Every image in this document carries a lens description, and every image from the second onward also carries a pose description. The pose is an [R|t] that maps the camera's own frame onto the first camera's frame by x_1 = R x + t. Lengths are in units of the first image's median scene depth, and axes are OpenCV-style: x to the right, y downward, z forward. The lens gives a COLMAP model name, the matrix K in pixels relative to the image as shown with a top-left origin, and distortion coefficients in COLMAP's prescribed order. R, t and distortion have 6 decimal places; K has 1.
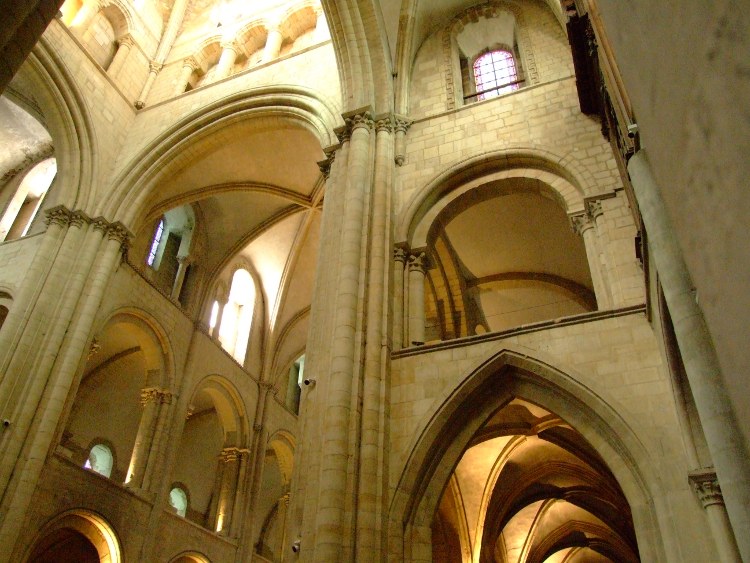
lens RADIAL K [[614.1, 0, 373.8], [0, 614.1, 278.5], [0, 0, 1]] dist [-0.149215, 0.130262]
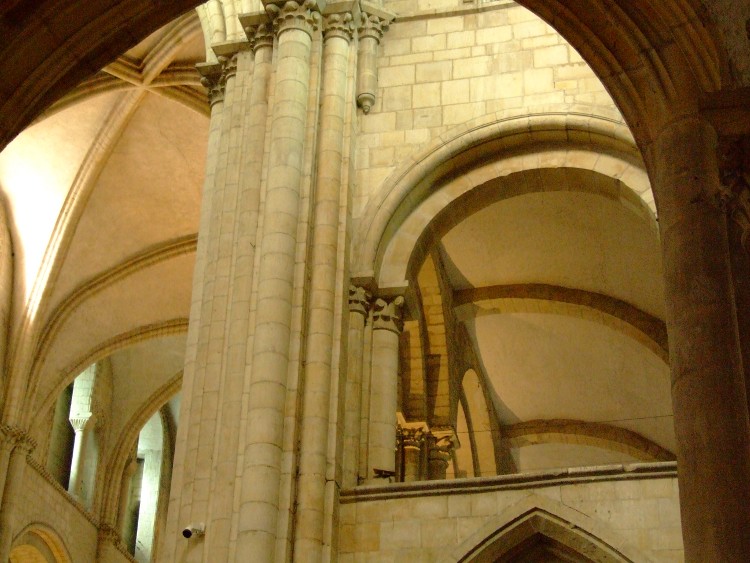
lens RADIAL K [[1411.7, 0, 367.3], [0, 1411.7, 285.7], [0, 0, 1]] dist [0.054476, 0.000000]
pose [[0.988586, 0.070968, 0.132896, -0.109517], [-0.086697, 0.989390, 0.116581, -0.182018], [-0.123212, -0.126772, 0.984250, -0.230026]]
